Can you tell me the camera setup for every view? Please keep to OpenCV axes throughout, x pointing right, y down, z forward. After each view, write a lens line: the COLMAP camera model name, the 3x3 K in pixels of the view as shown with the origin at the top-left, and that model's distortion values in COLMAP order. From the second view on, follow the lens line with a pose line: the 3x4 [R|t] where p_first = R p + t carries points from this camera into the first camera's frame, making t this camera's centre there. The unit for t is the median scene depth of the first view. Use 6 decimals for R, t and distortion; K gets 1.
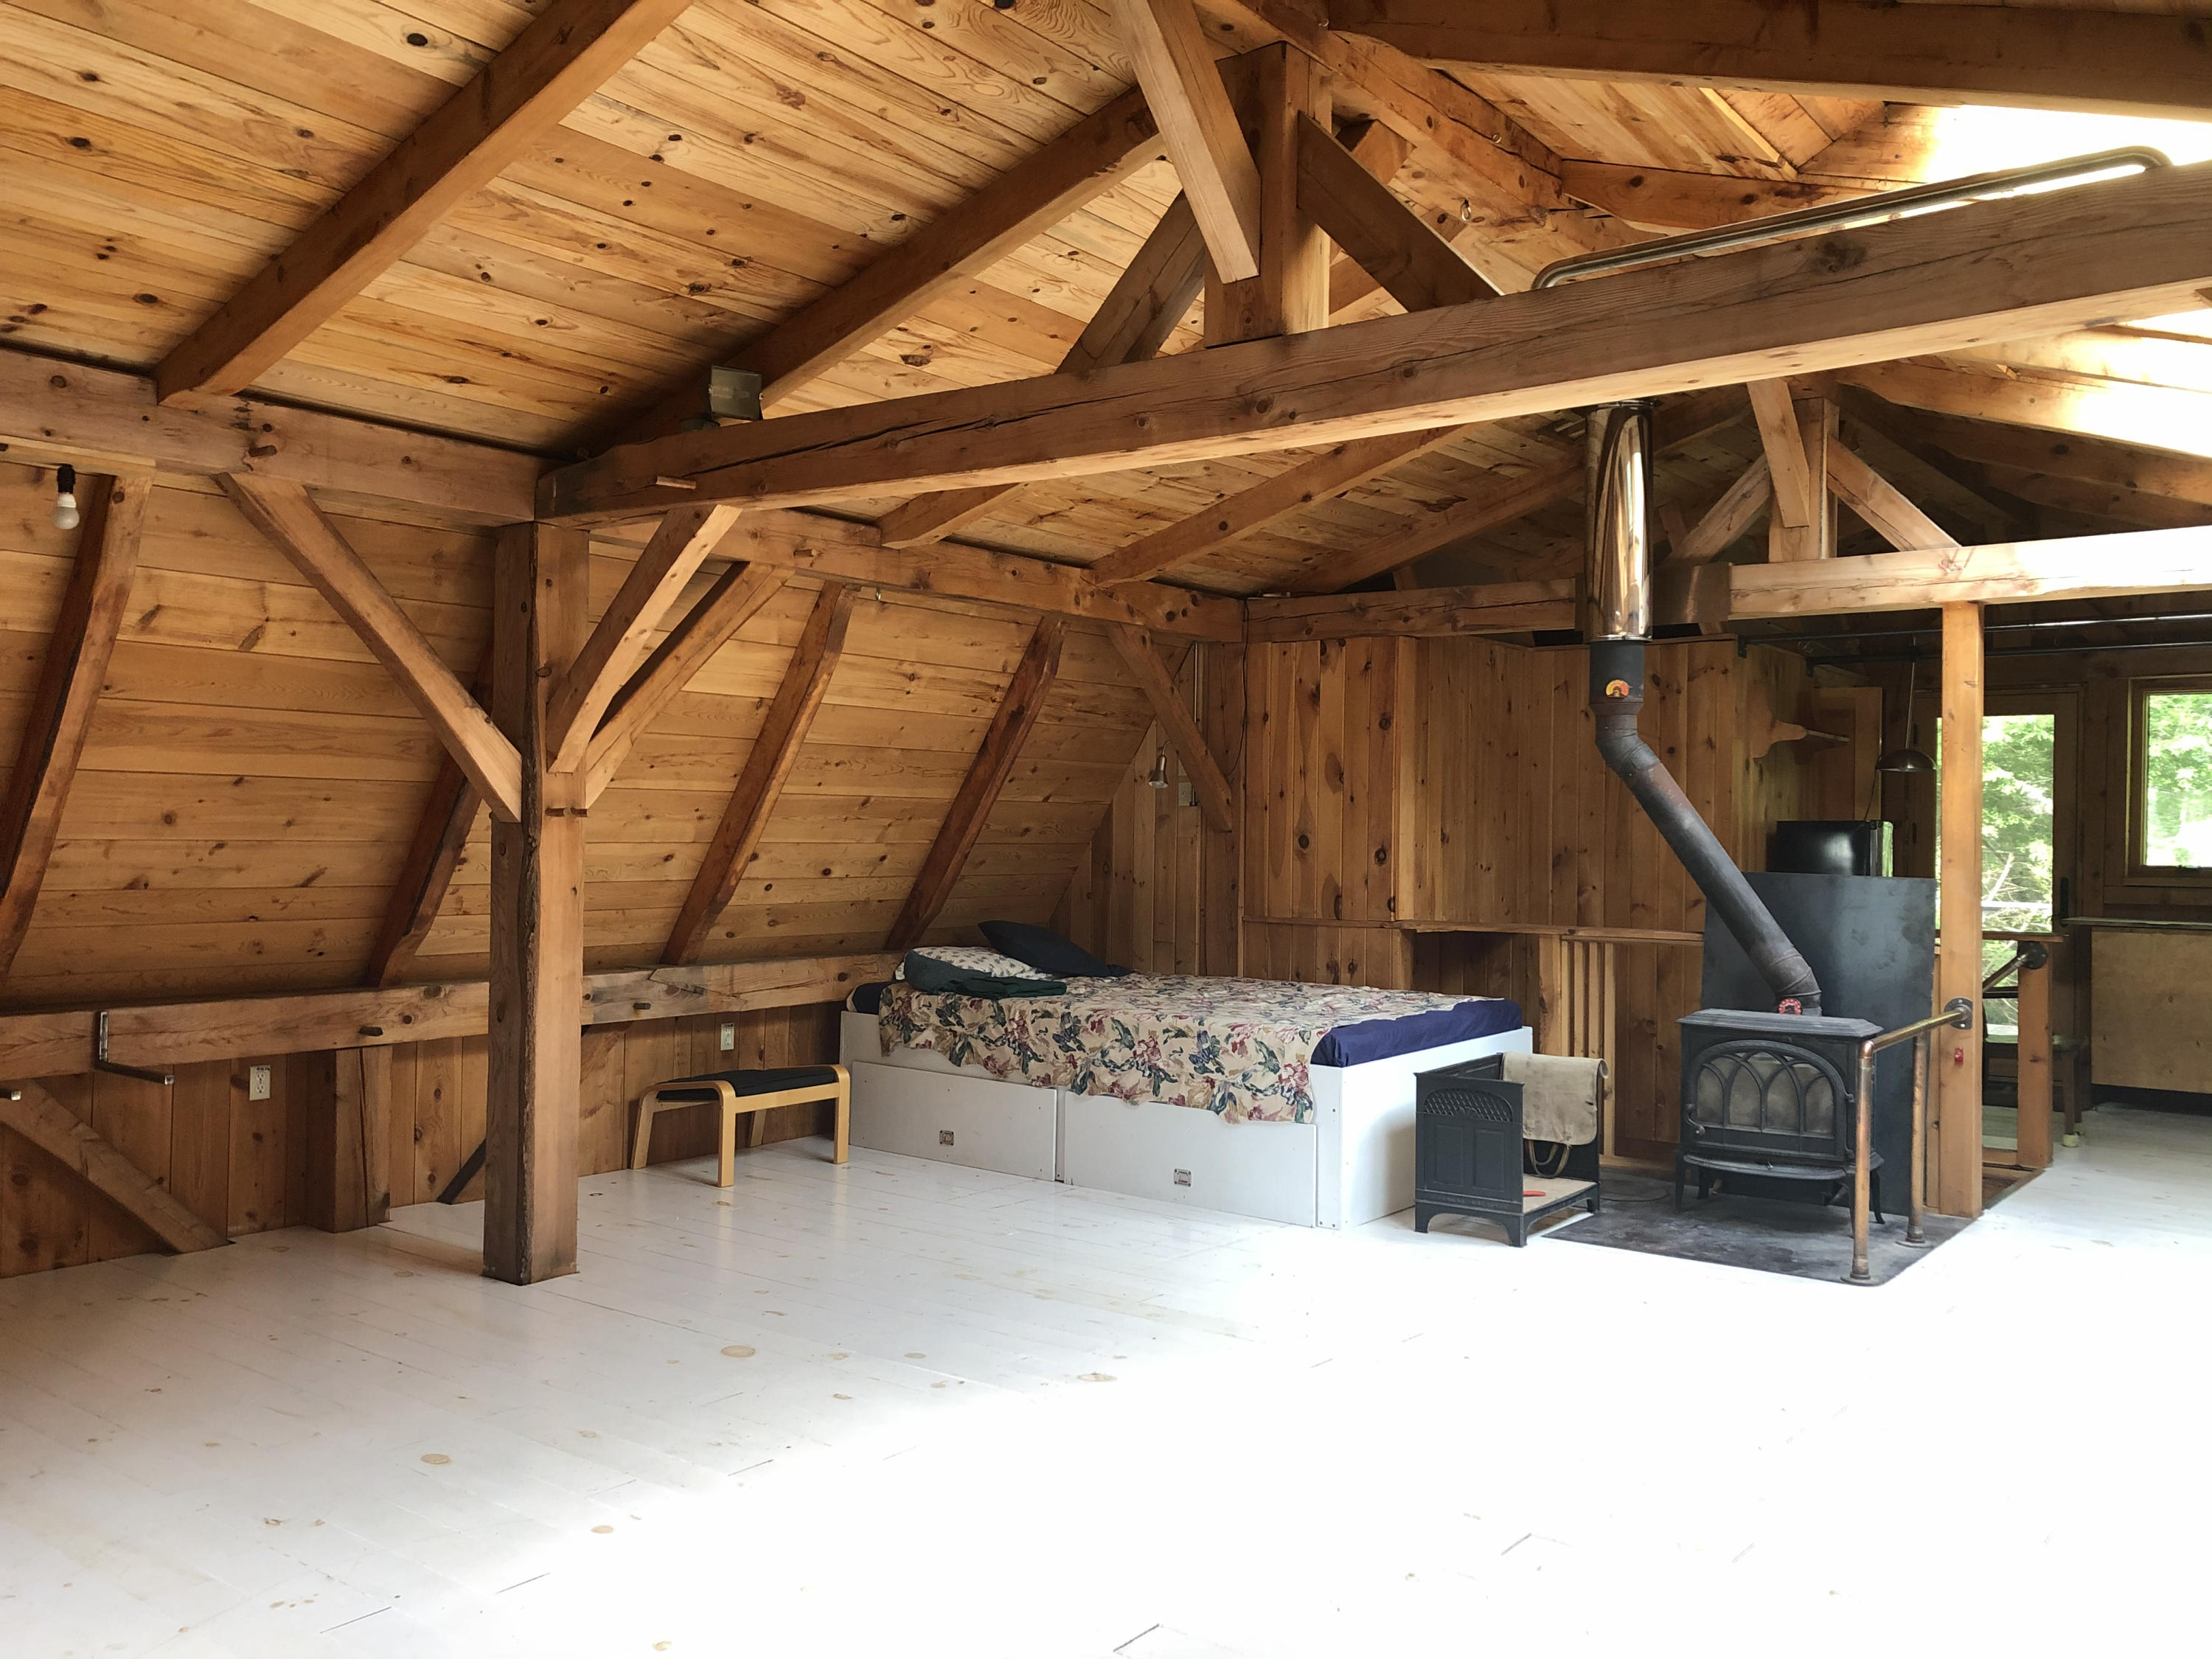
lens RADIAL K [[1744.1, 0, 1091.8], [0, 1744.1, 810.1], [0, 0, 1]] dist [0.102477, -0.173819]
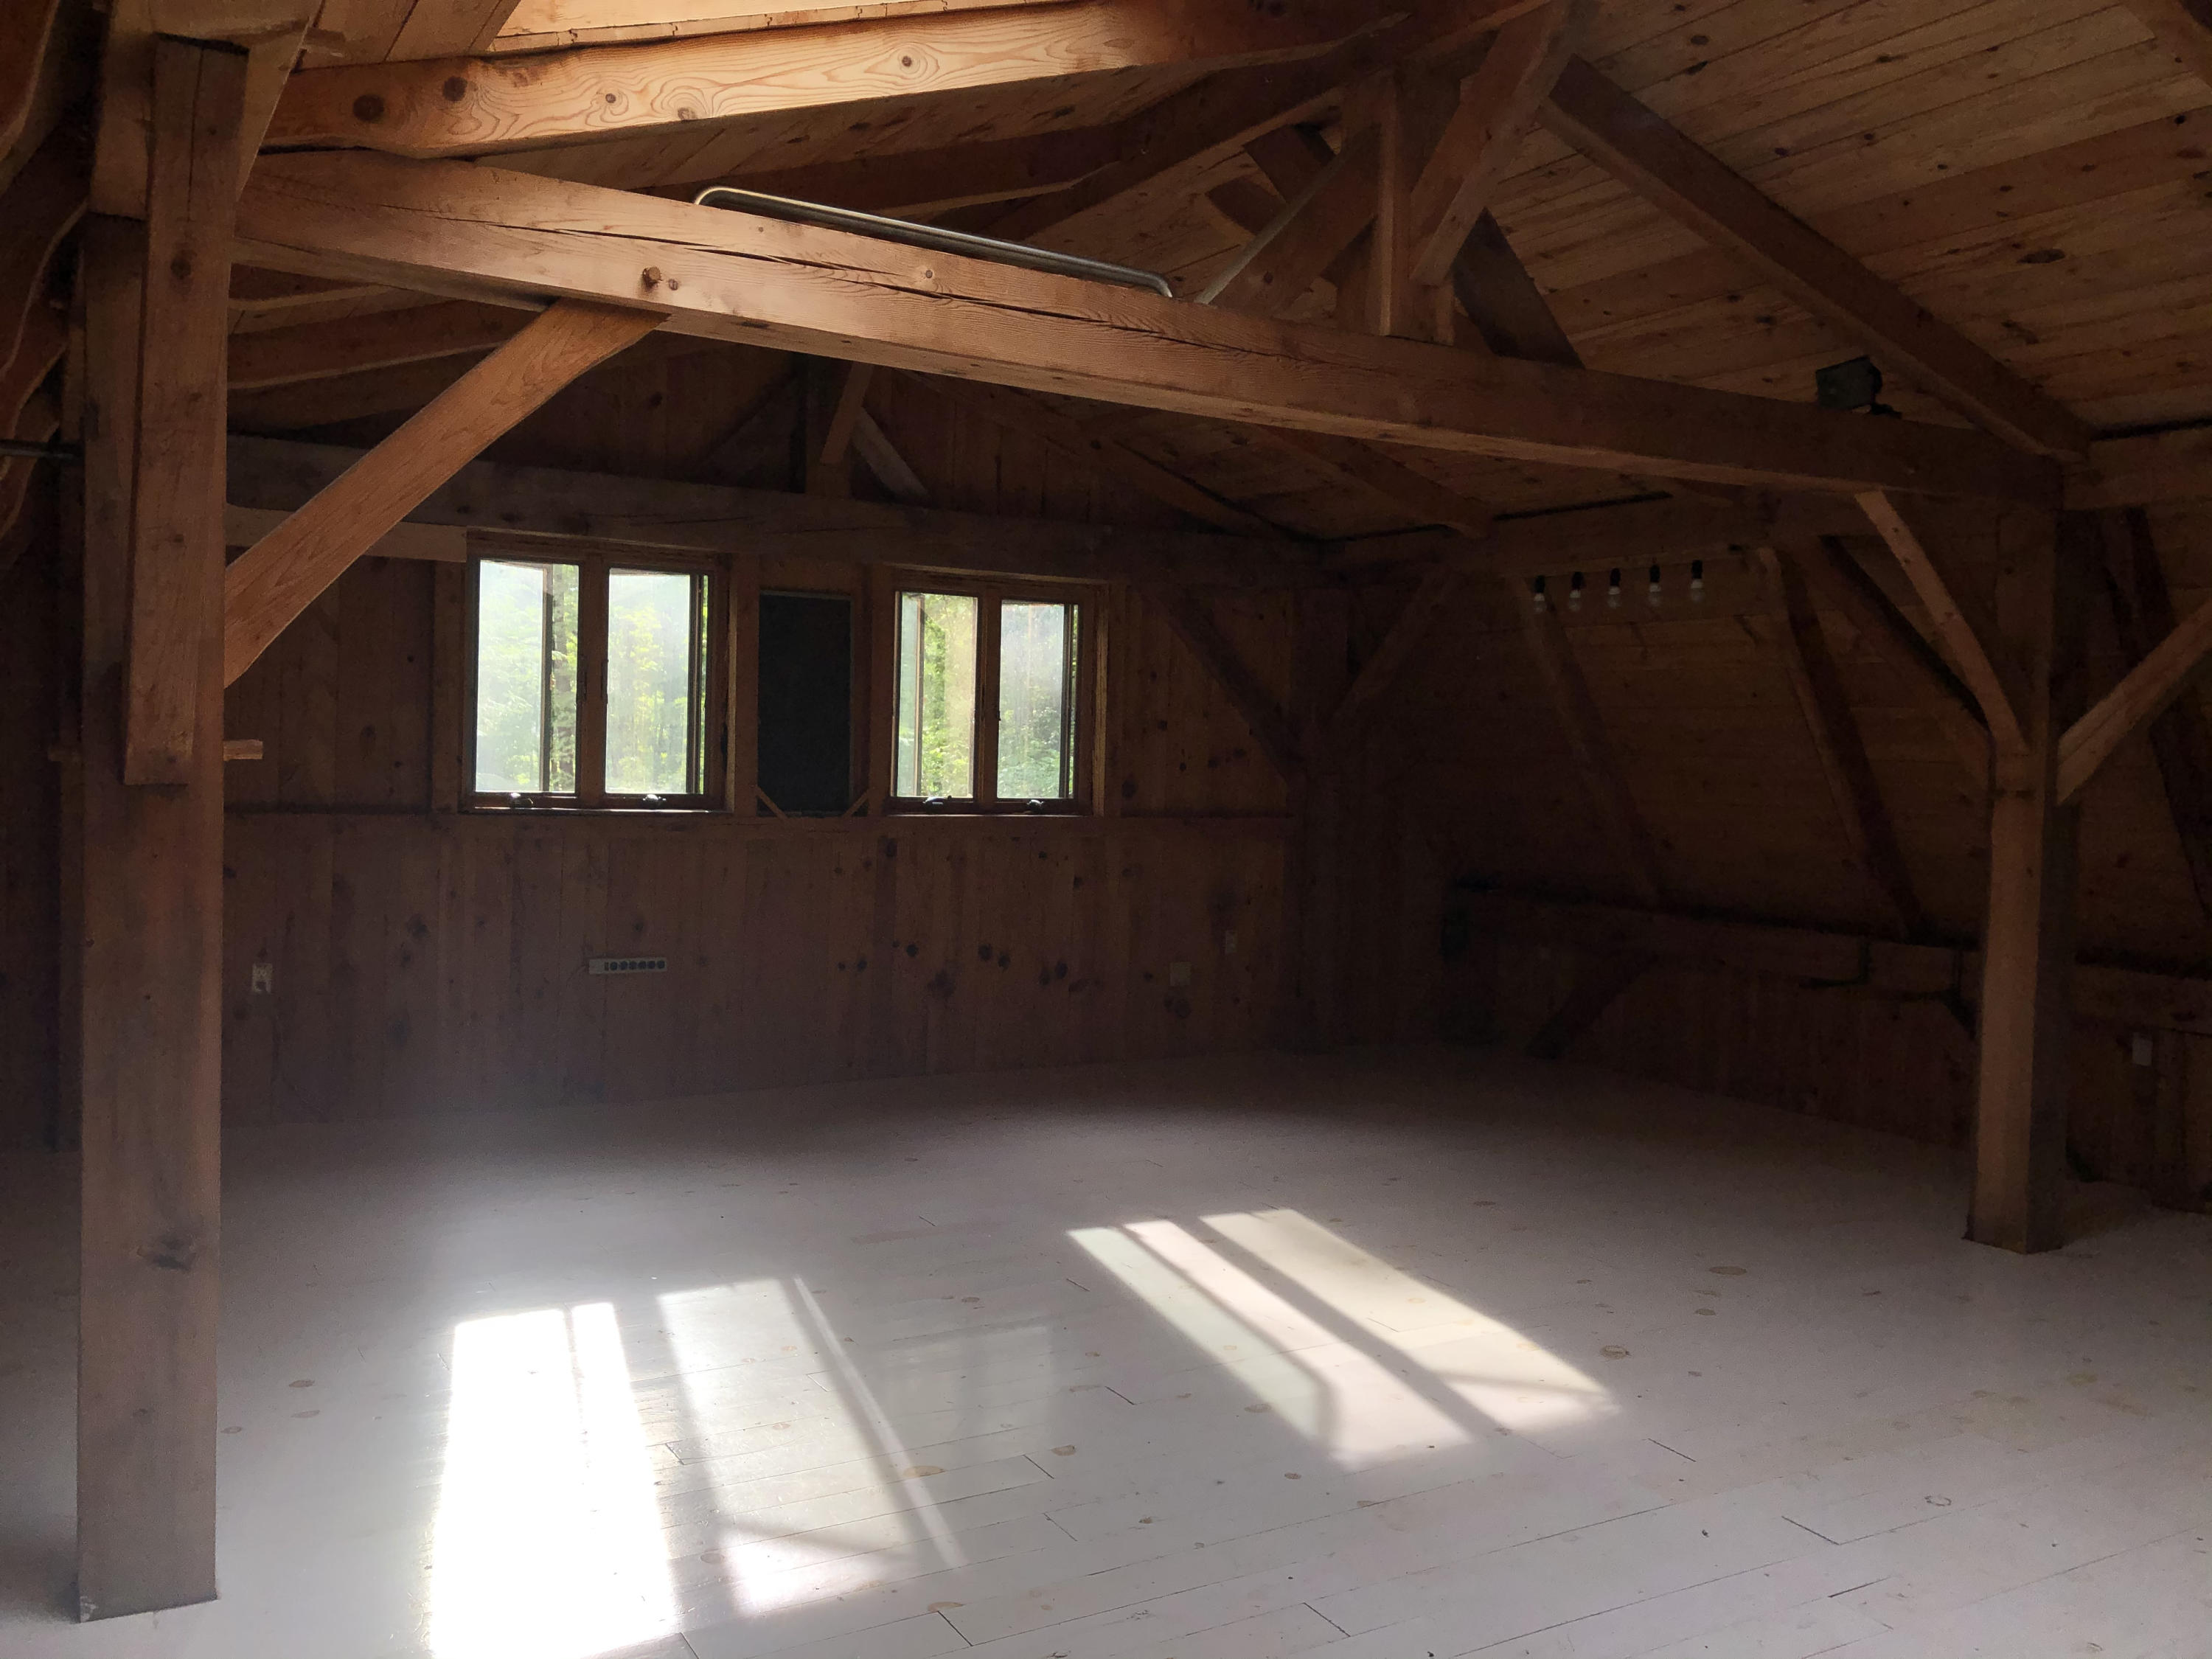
lens RADIAL K [[1744.1, 0, 1091.8], [0, 1744.1, 810.1], [0, 0, 1]] dist [0.102477, -0.173819]
pose [[-0.345283, 0.014135, -0.938392, 1.923921], [-0.025427, 0.999379, 0.024409, -0.006524], [0.938154, 0.032289, -0.344709, 1.937546]]
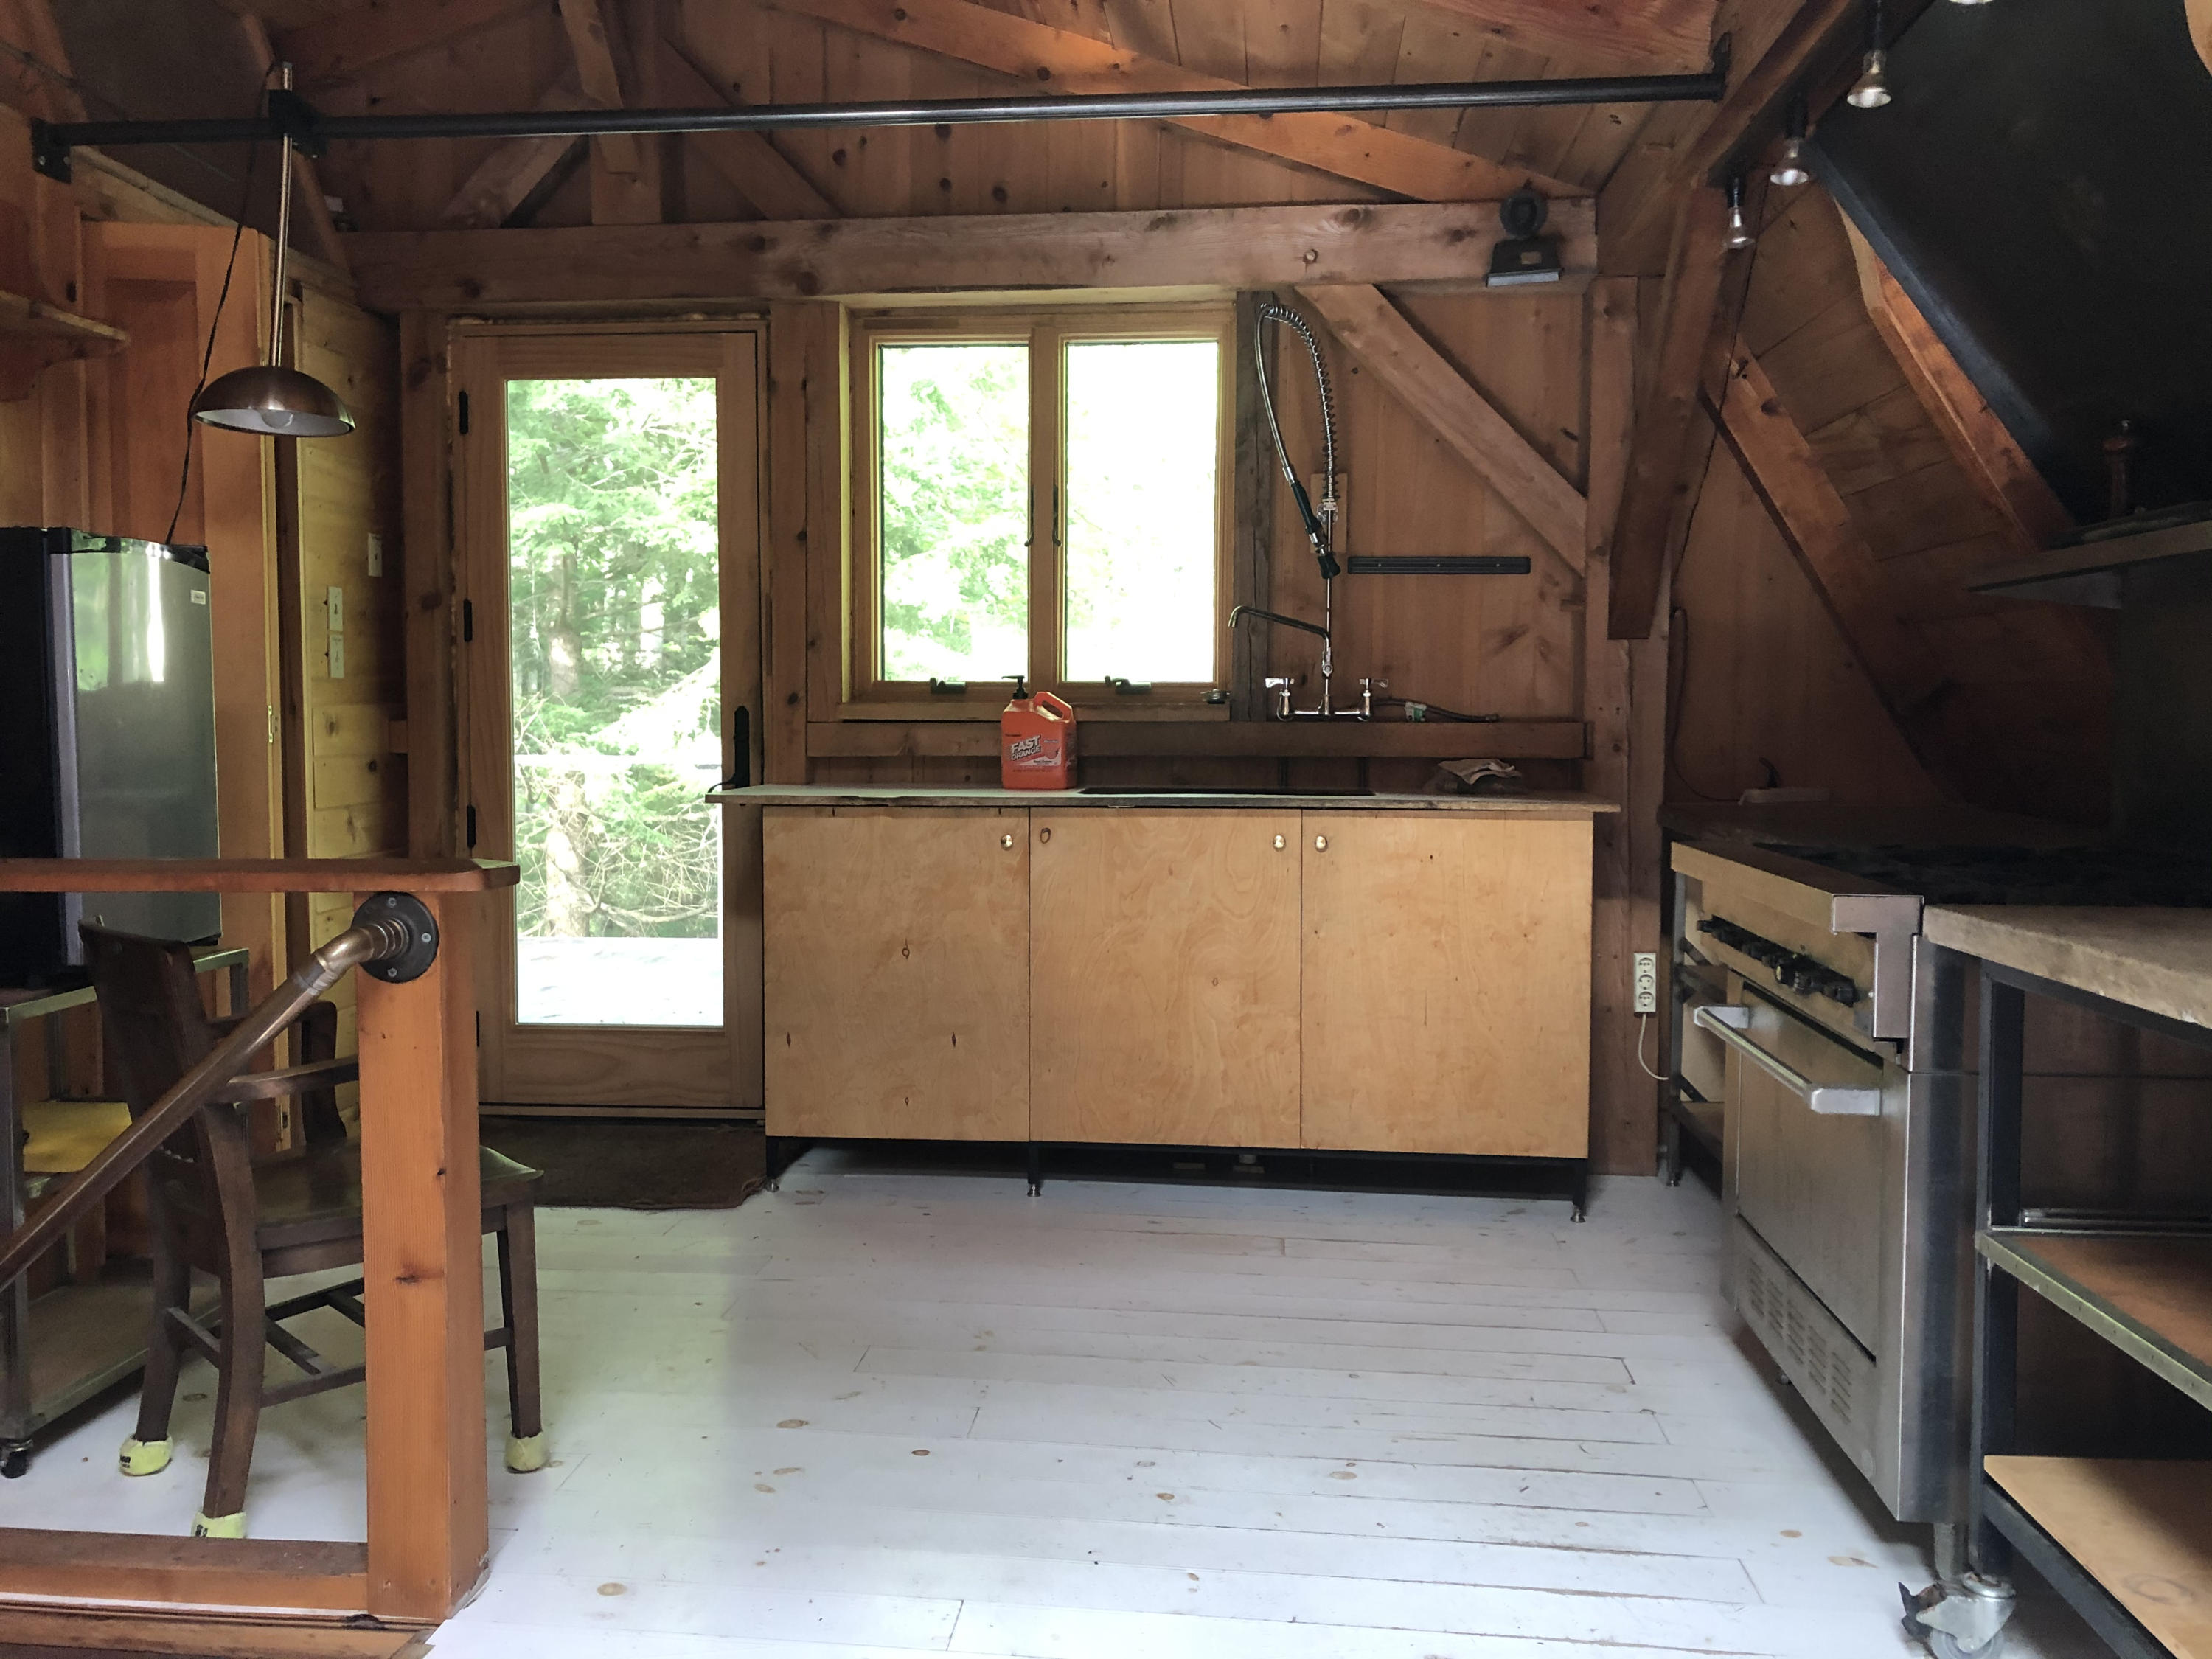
lens RADIAL K [[1744.1, 0, 1091.8], [0, 1744.1, 810.1], [0, 0, 1]] dist [0.102477, -0.173819]
pose [[0.837112, -0.043692, 0.545283, 0.369217], [-0.000305, 0.996768, 0.080336, 0.027989], [-0.547031, -0.067416, 0.834393, 0.539743]]
